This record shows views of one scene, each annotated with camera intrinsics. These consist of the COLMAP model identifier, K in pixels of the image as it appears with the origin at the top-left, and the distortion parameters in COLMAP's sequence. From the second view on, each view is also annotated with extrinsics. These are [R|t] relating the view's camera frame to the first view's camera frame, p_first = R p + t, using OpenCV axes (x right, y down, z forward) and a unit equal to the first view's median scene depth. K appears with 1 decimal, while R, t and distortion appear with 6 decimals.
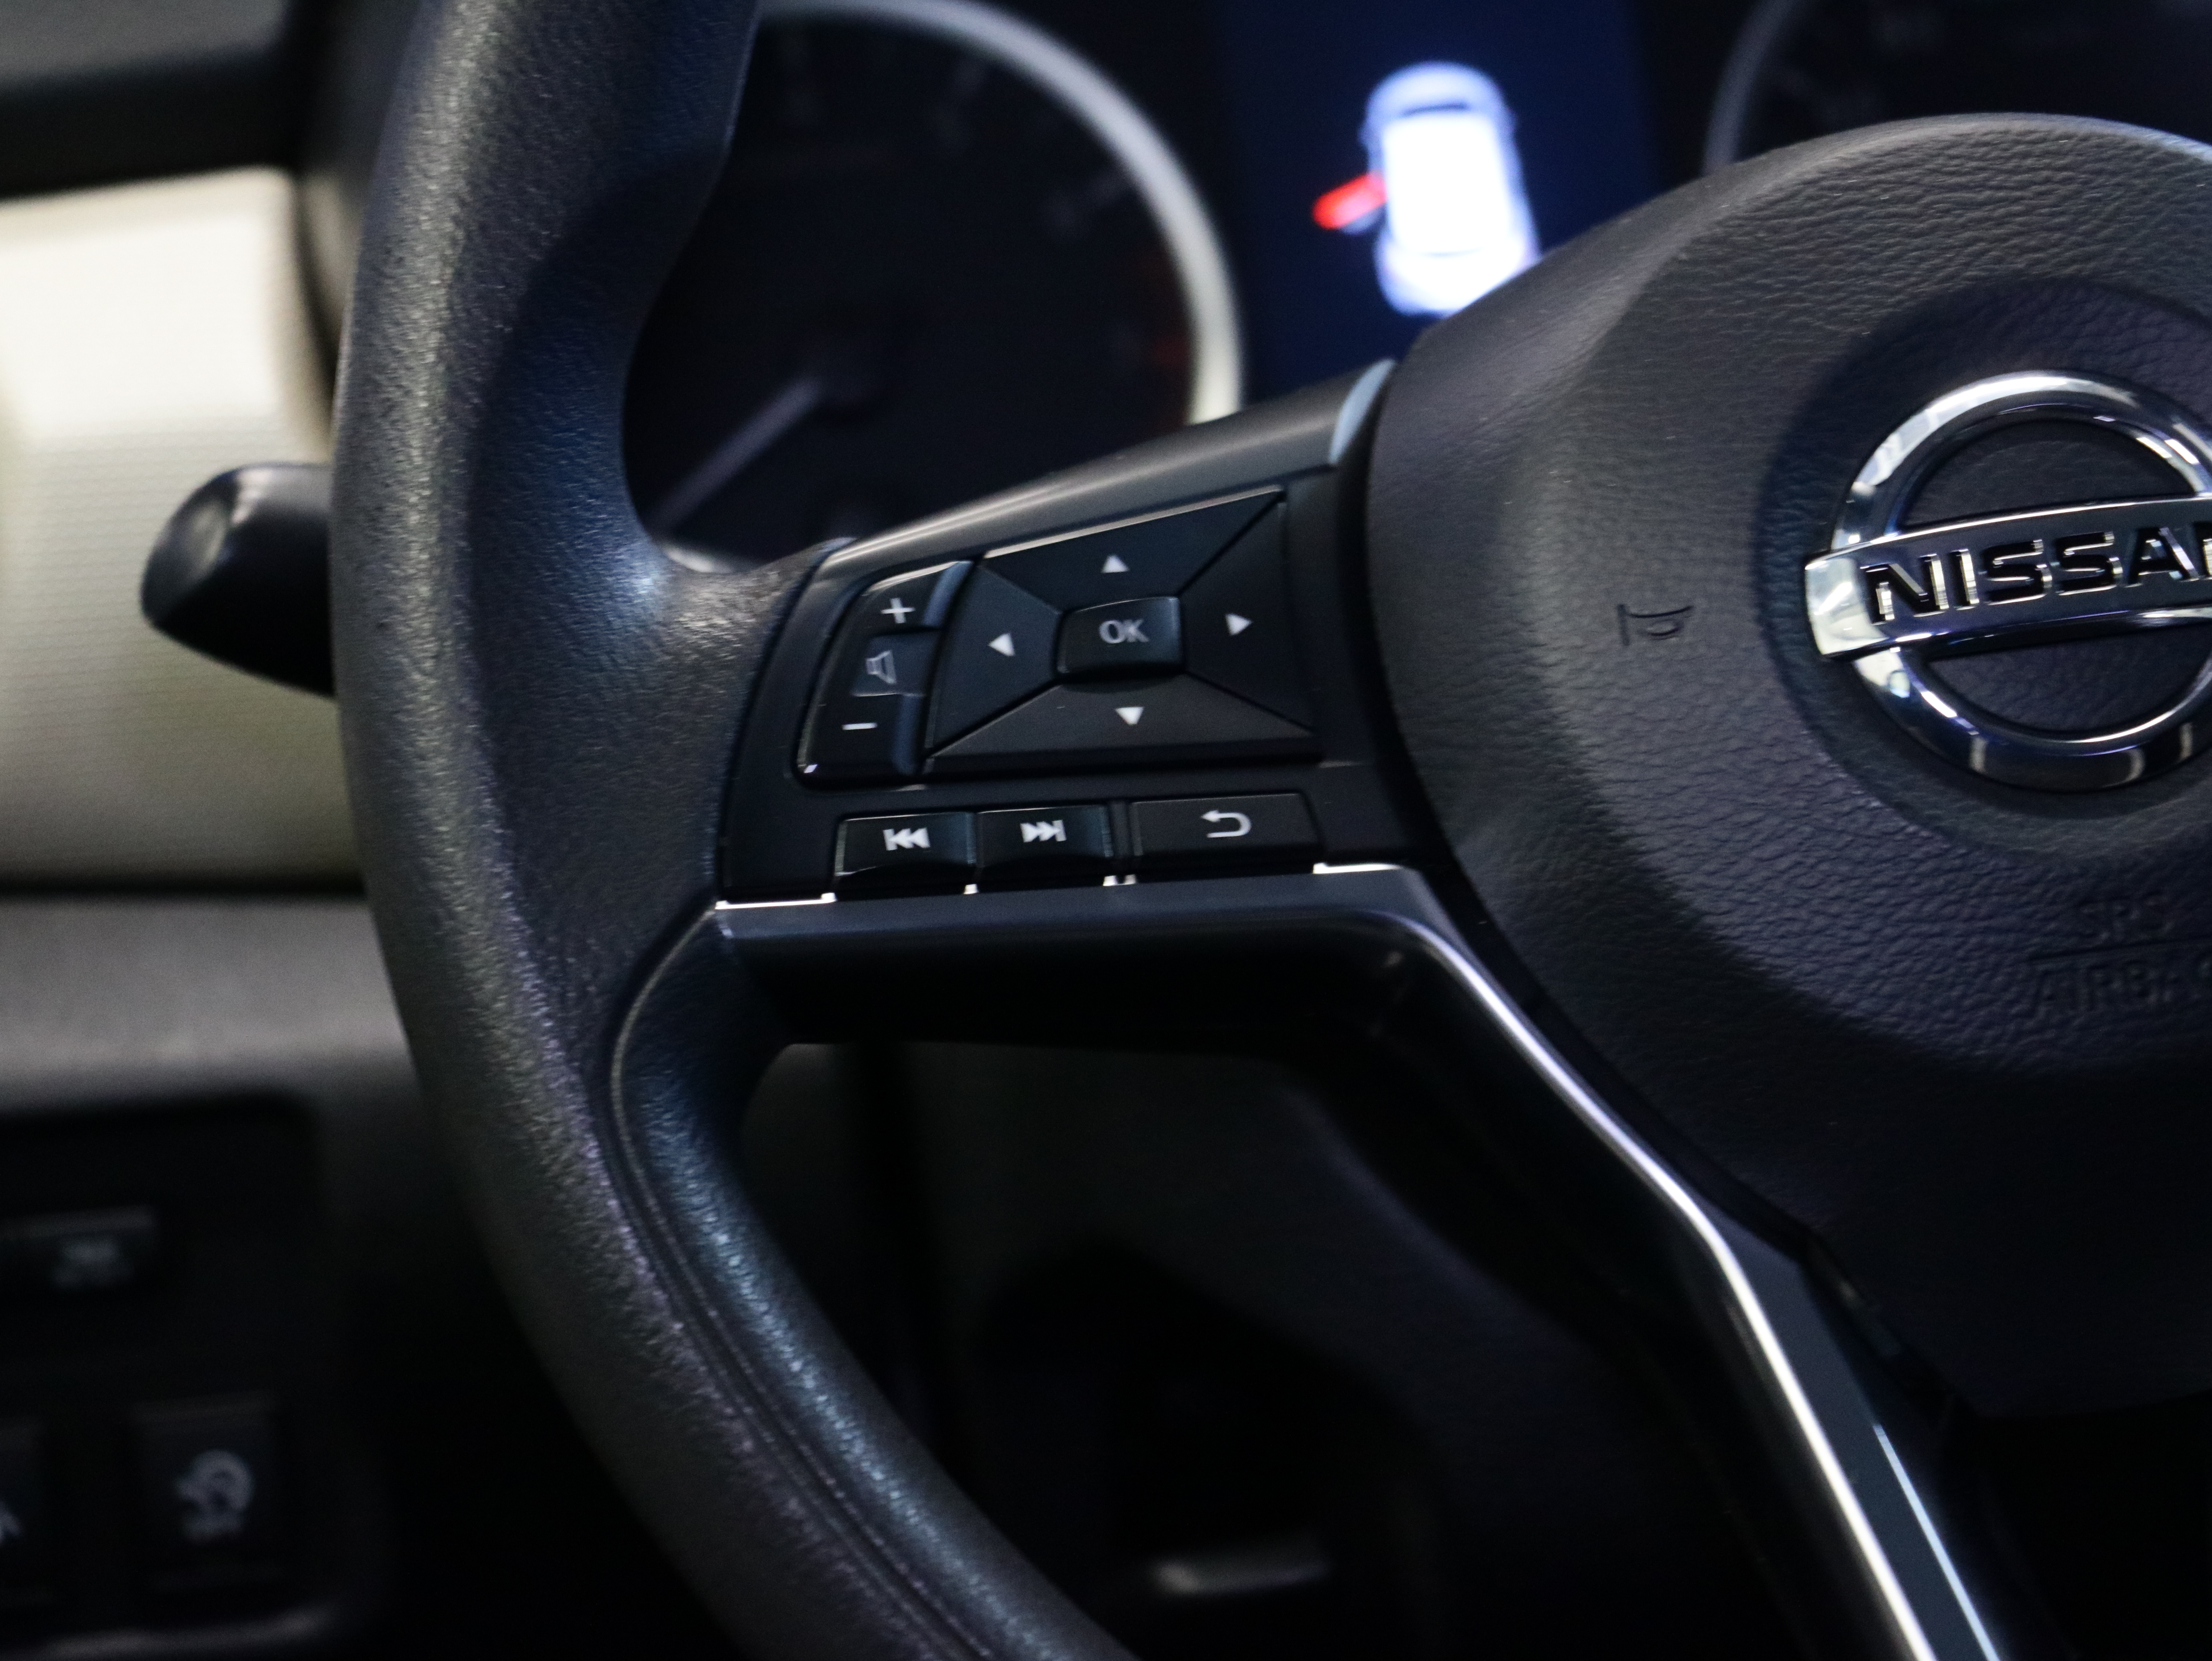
lens RADIAL K [[7744.6, 0, 1100.4], [0, 7744.6, 835.4], [0, 0, 1]] dist [0.000484, 0.000000]
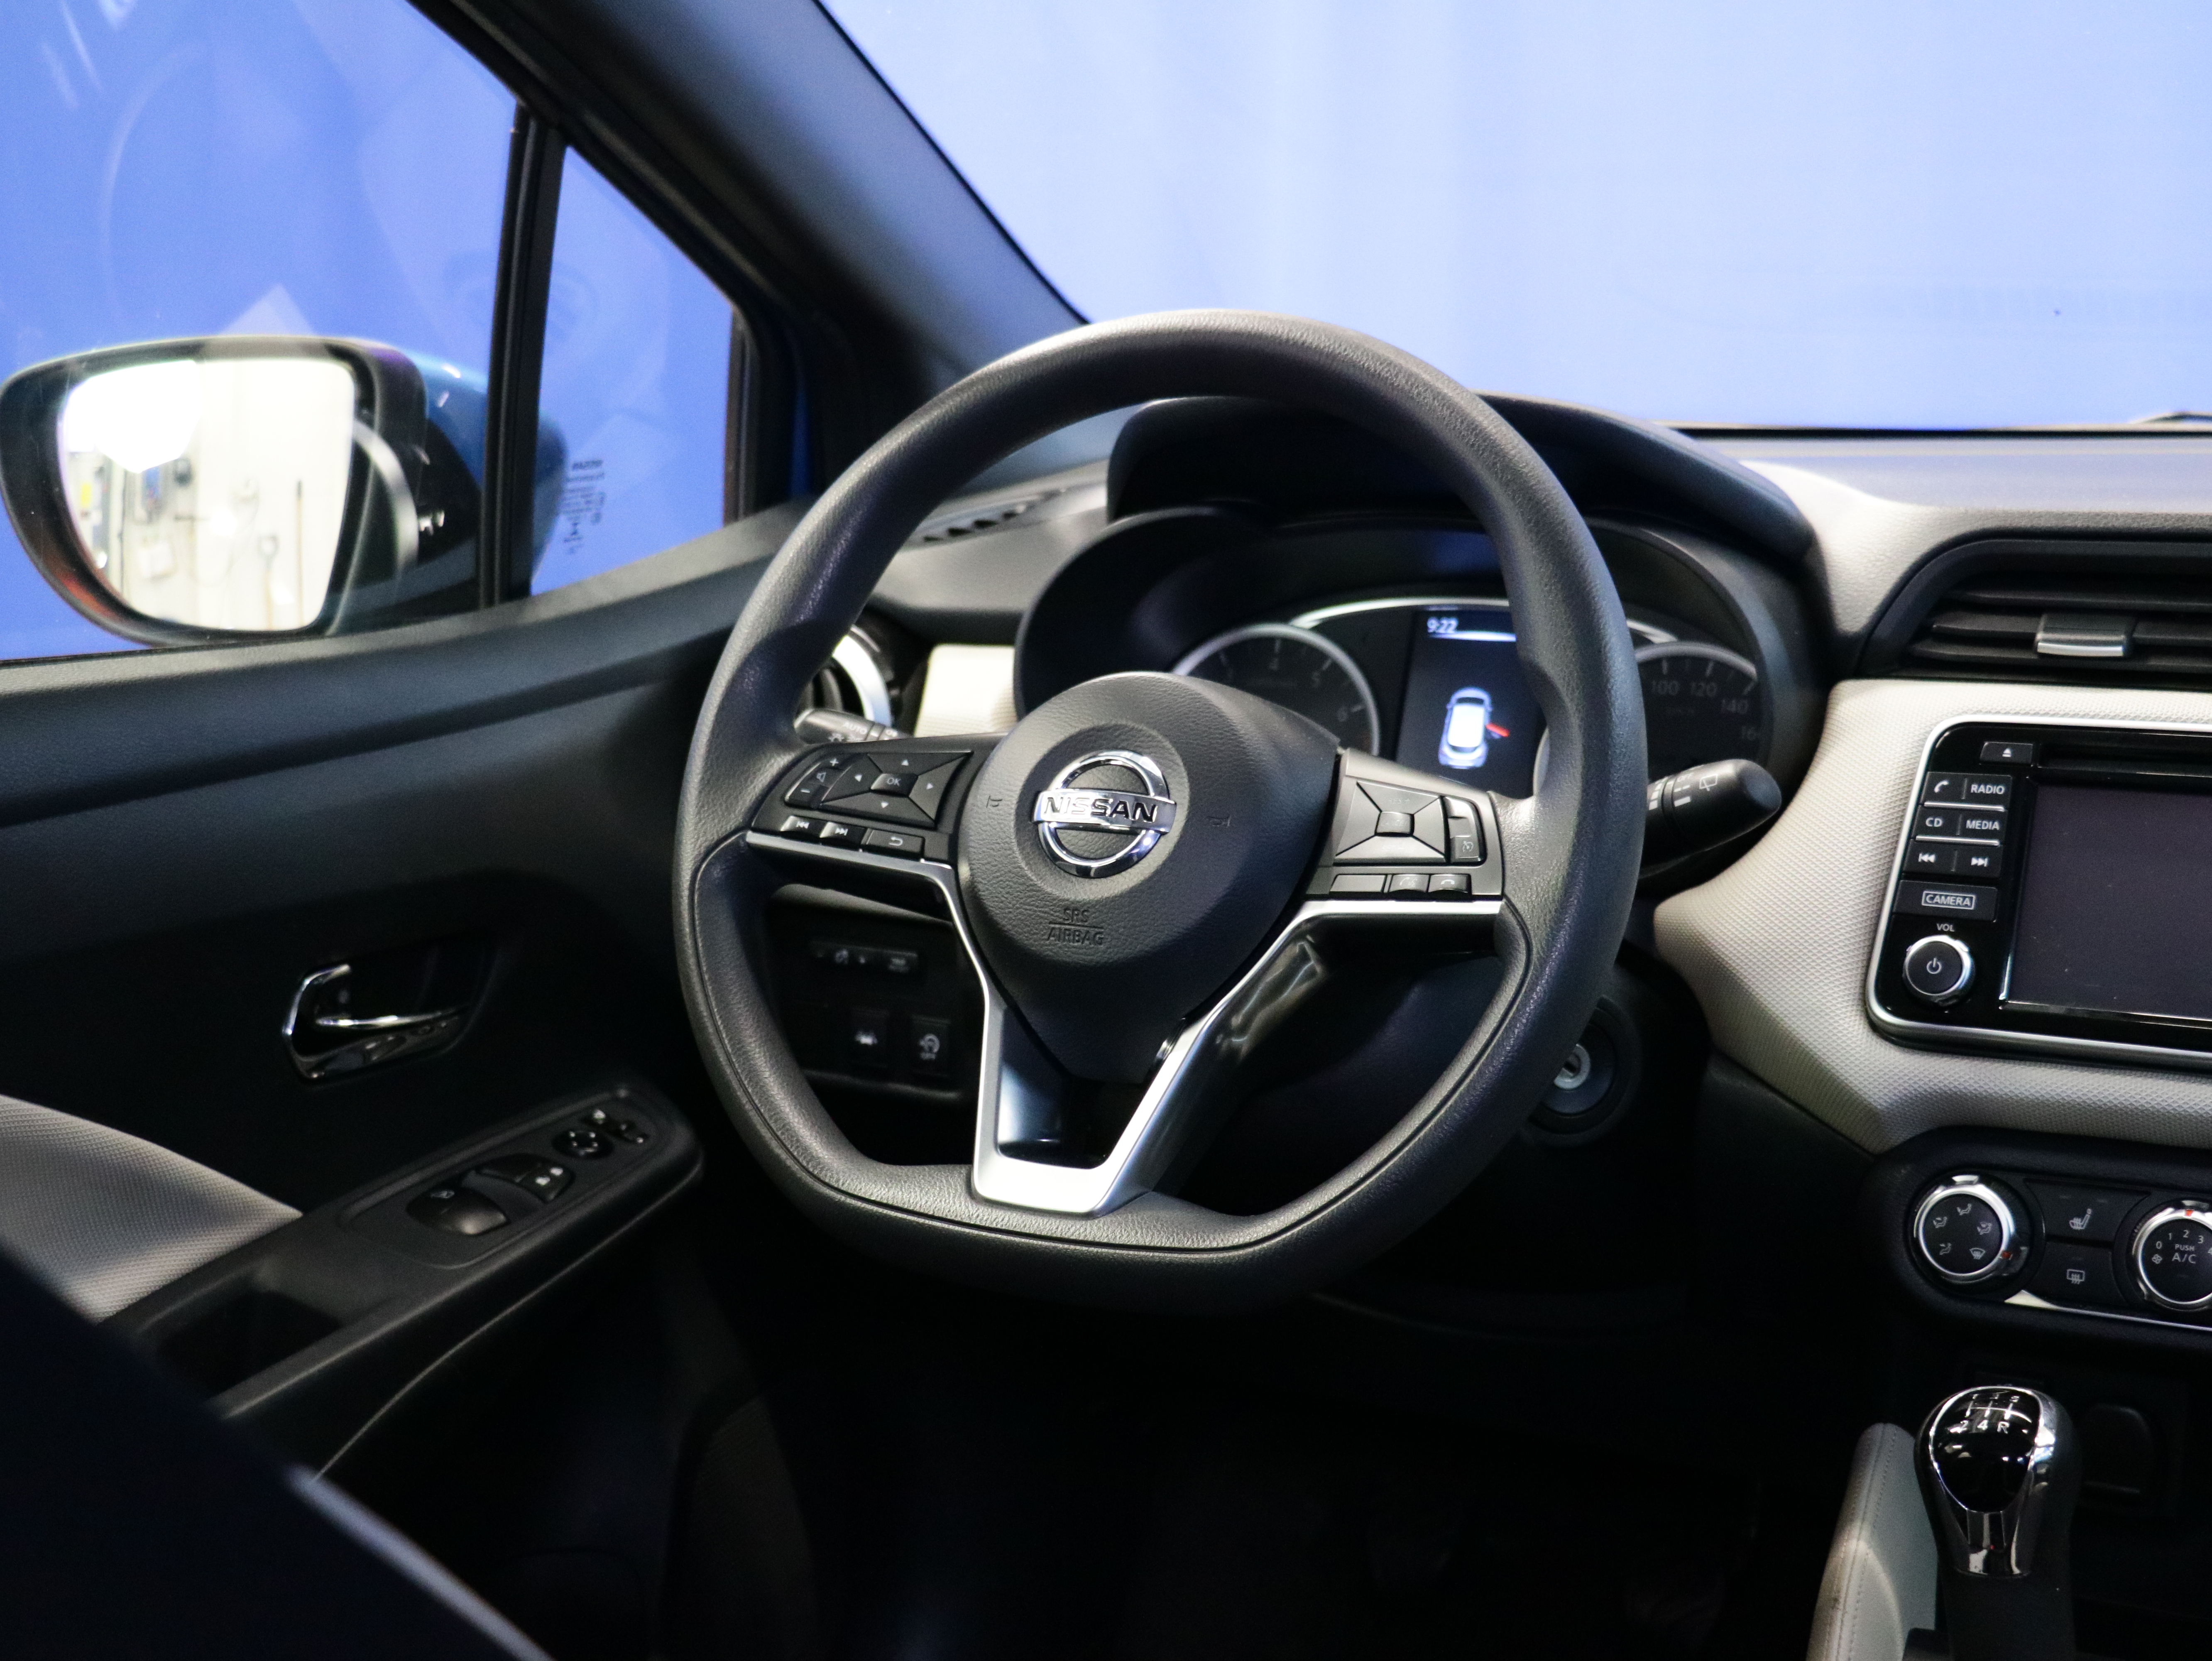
lens RADIAL K [[3268.2, 0, 1092.3], [0, 3268.2, 834.0], [0, 0, 1]] dist [0.011662, 0.000000]
pose [[0.792803, 0.179958, -0.582304, 0.898064], [-0.214905, 0.976591, 0.009218, -0.035608], [0.570332, 0.117832, 0.812919, -0.095566]]
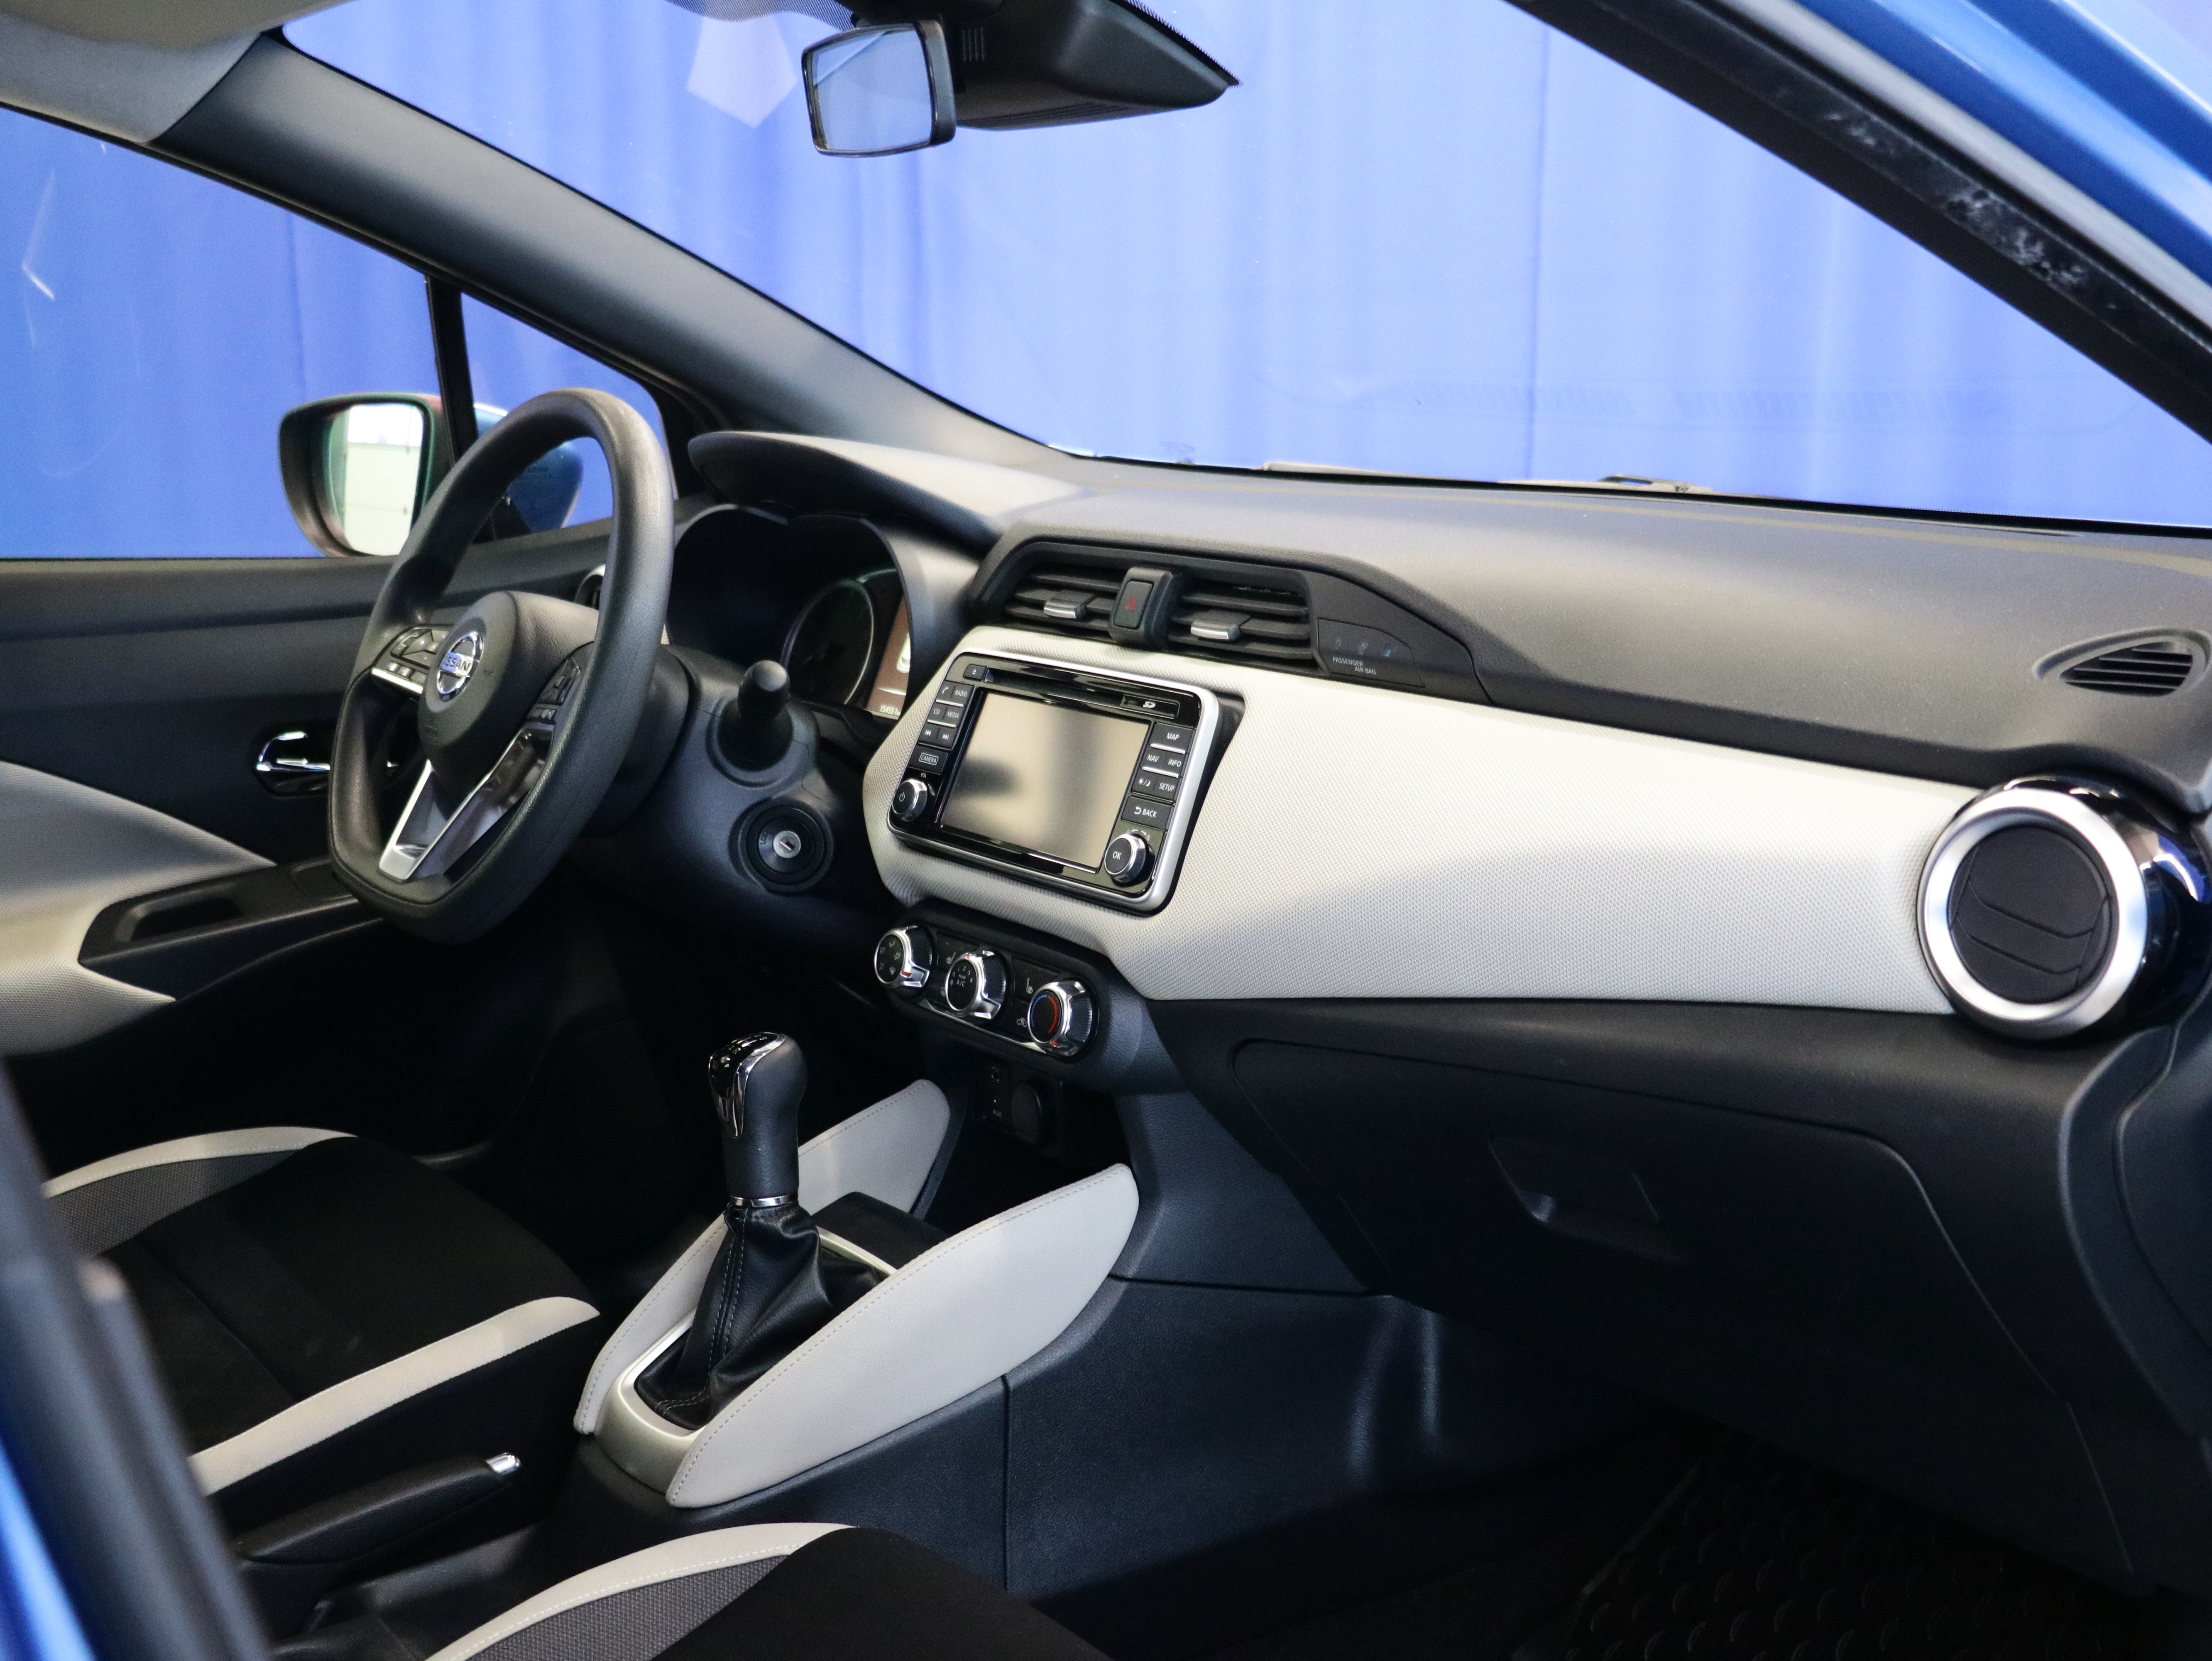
lens RADIAL K [[2461.3, 0, 1094.7], [0, 2461.3, 819.4], [0, 0, 1]] dist [-0.029373, 0.000000]
pose [[0.464586, 0.253899, -0.848348, 1.901531], [-0.275100, 0.951994, 0.134265, -0.296655], [0.841713, 0.171003, 0.512131, 0.480885]]
